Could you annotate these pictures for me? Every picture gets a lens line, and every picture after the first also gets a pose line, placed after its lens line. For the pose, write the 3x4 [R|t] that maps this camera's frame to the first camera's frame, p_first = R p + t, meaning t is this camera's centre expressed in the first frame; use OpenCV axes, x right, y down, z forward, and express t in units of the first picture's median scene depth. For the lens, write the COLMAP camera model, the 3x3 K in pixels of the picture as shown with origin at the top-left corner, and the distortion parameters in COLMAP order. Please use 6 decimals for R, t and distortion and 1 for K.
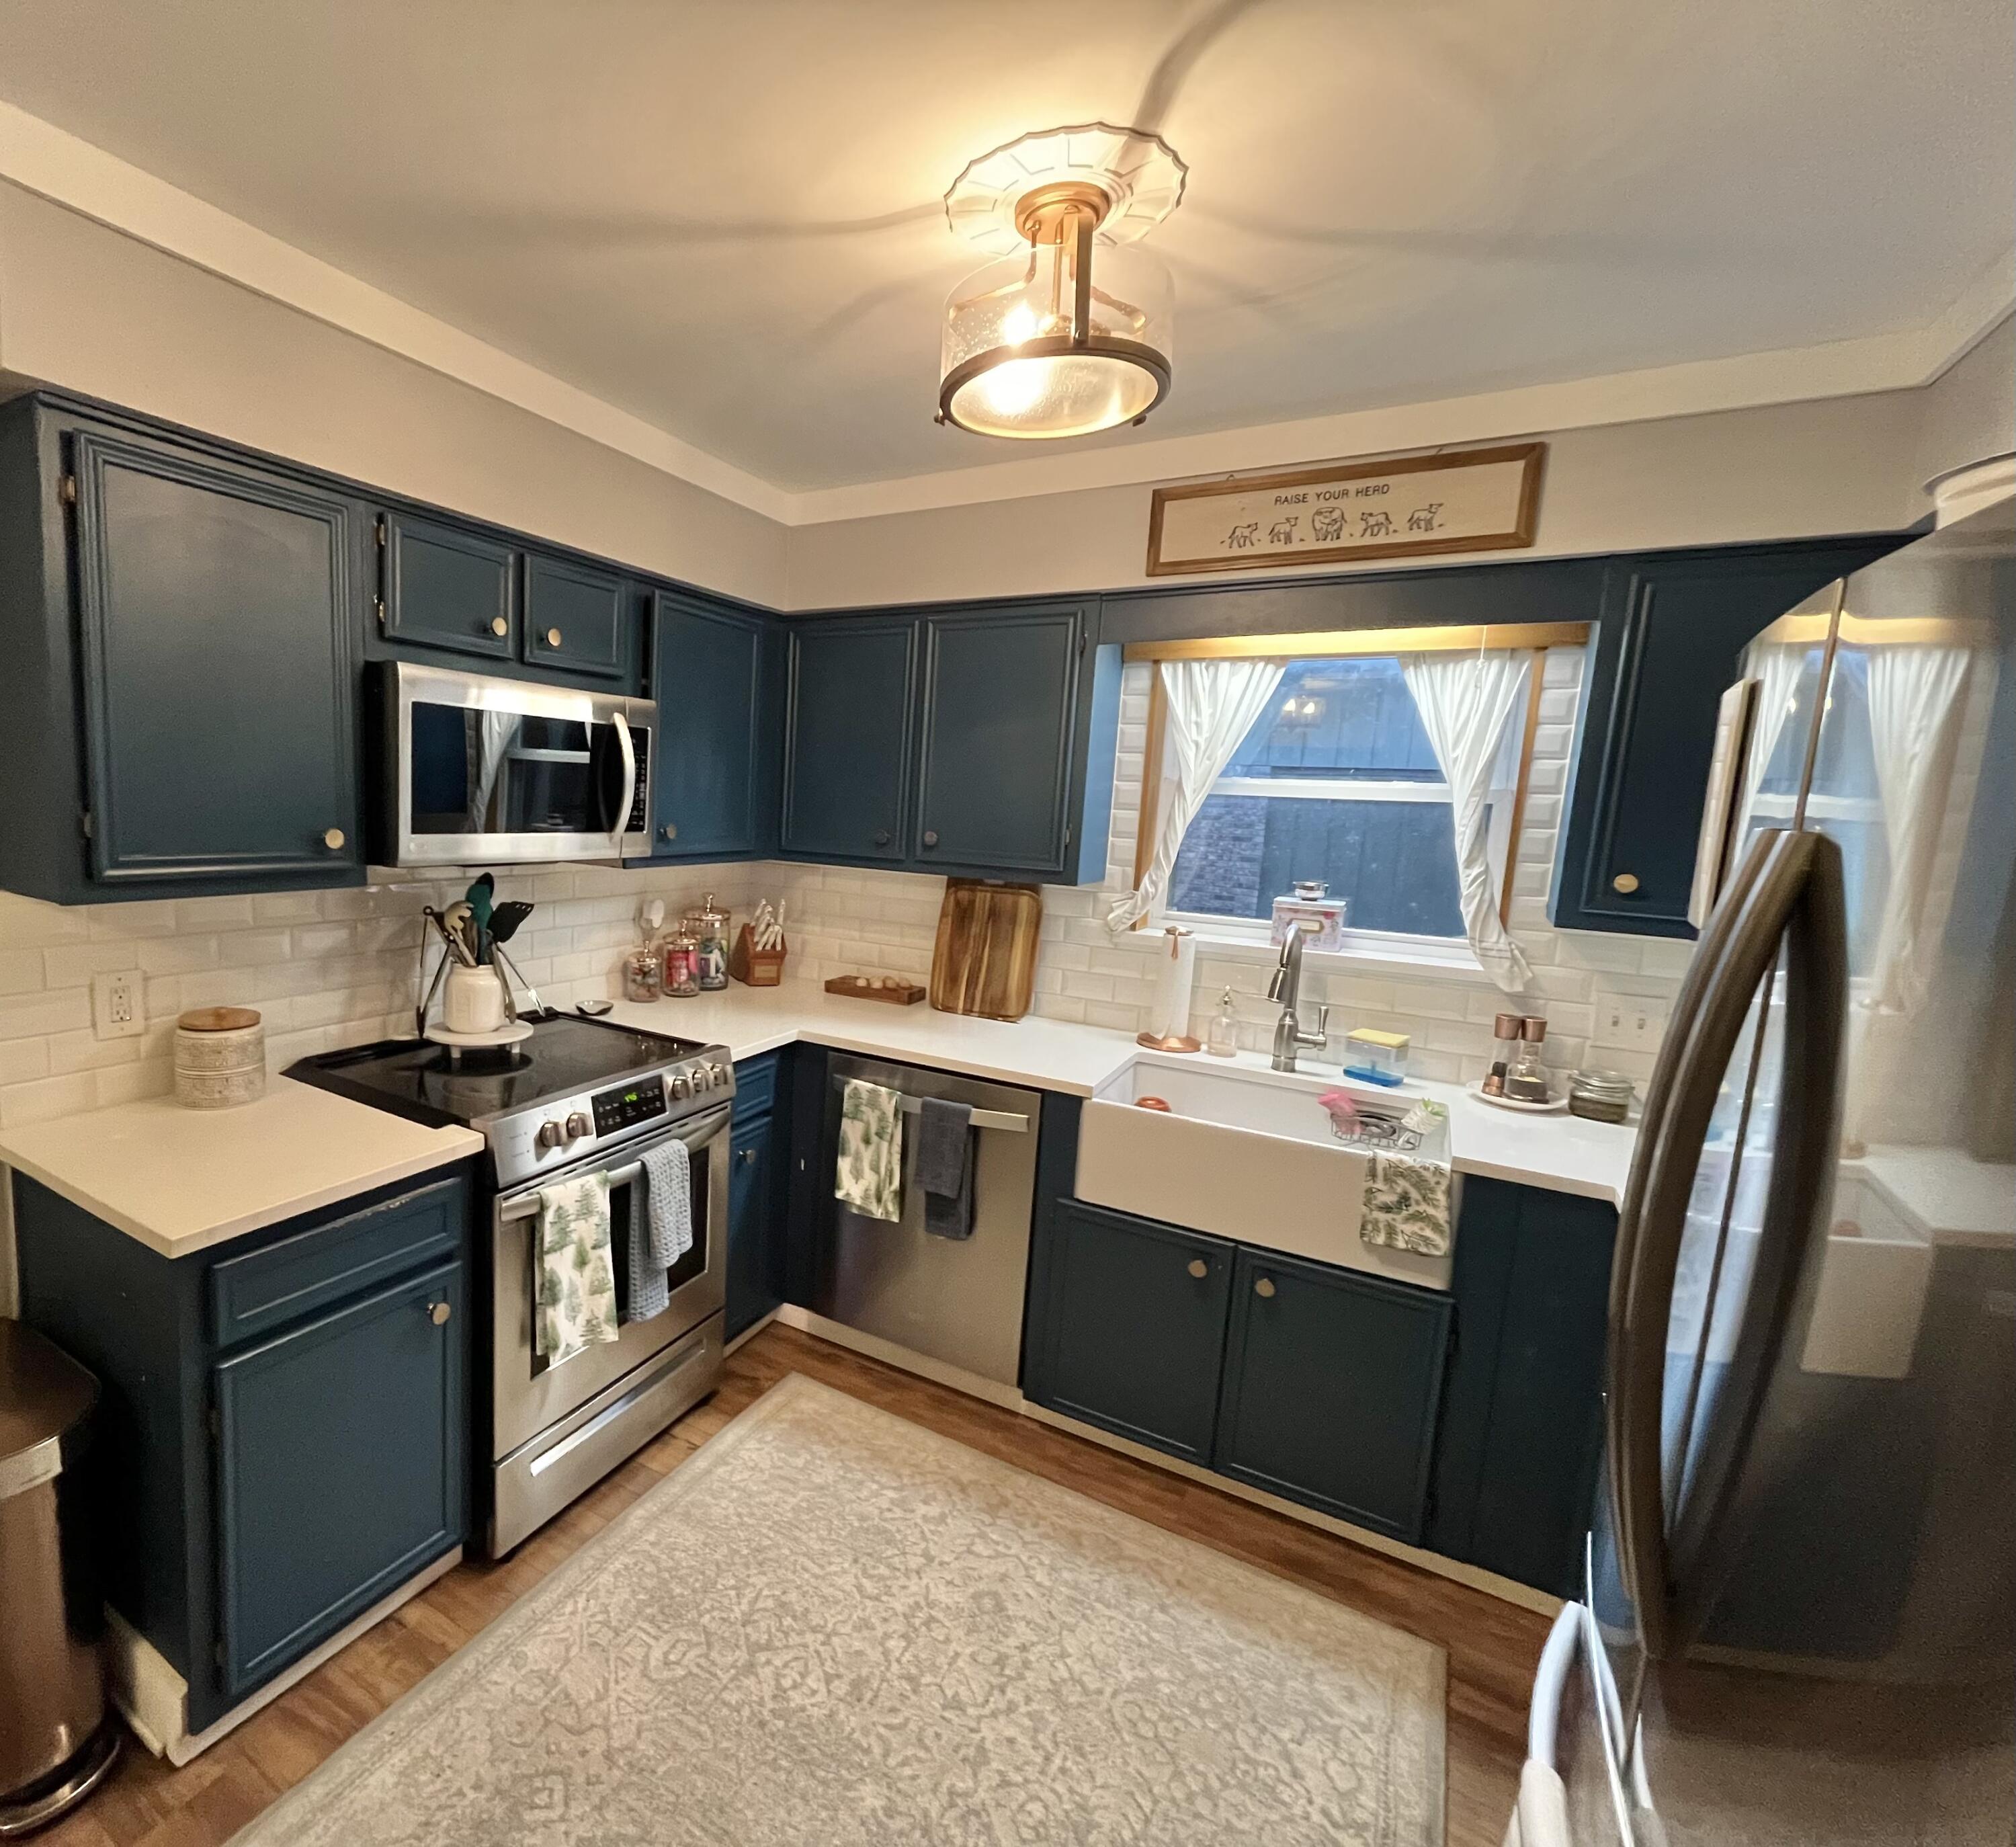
lens RADIAL K [[998.2, 0, 802.1], [0, 998.2, 925.1], [0, 0, 1]] dist [-0.009793, 0.001673]
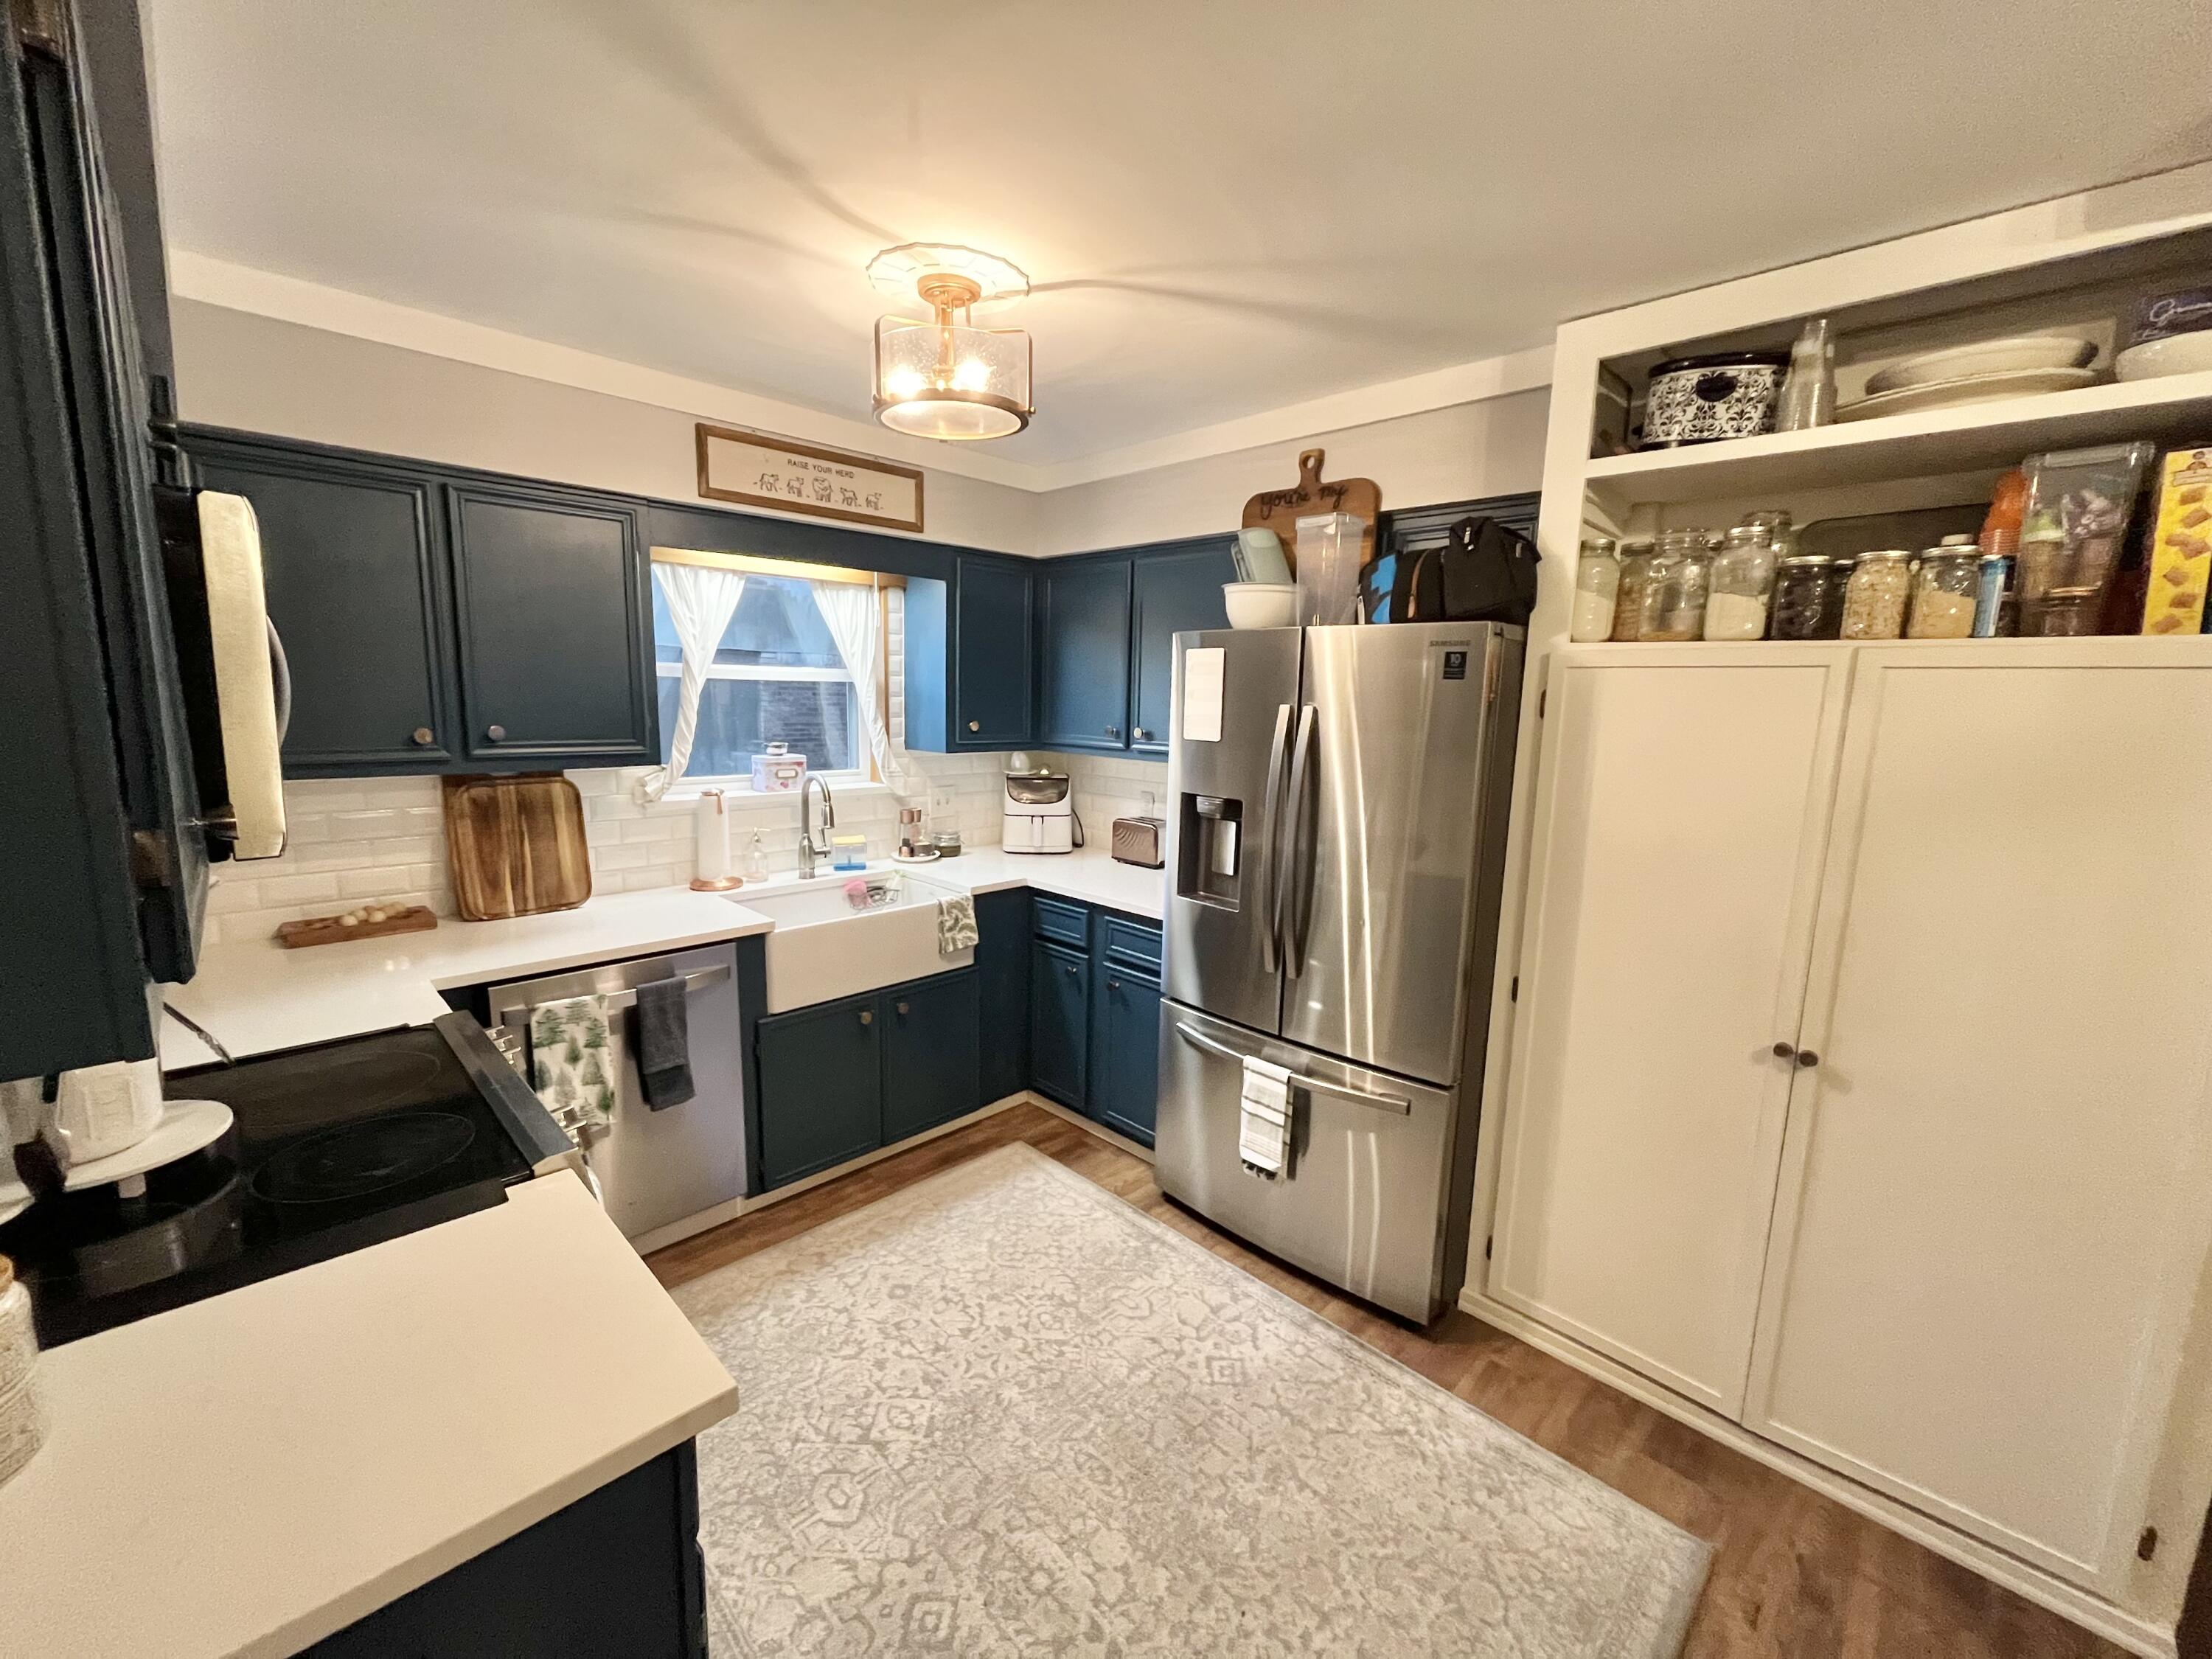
lens RADIAL K [[890.7, 0, 1101.4], [0, 890.7, 830.7], [0, 0, 1]] dist [-0.004176, -0.000385]
pose [[0.204552, -0.187929, 0.960646, -0.670337], [0.114378, 0.979263, 0.167217, -0.087478], [-0.972150, 0.075672, 0.221805, 0.347626]]
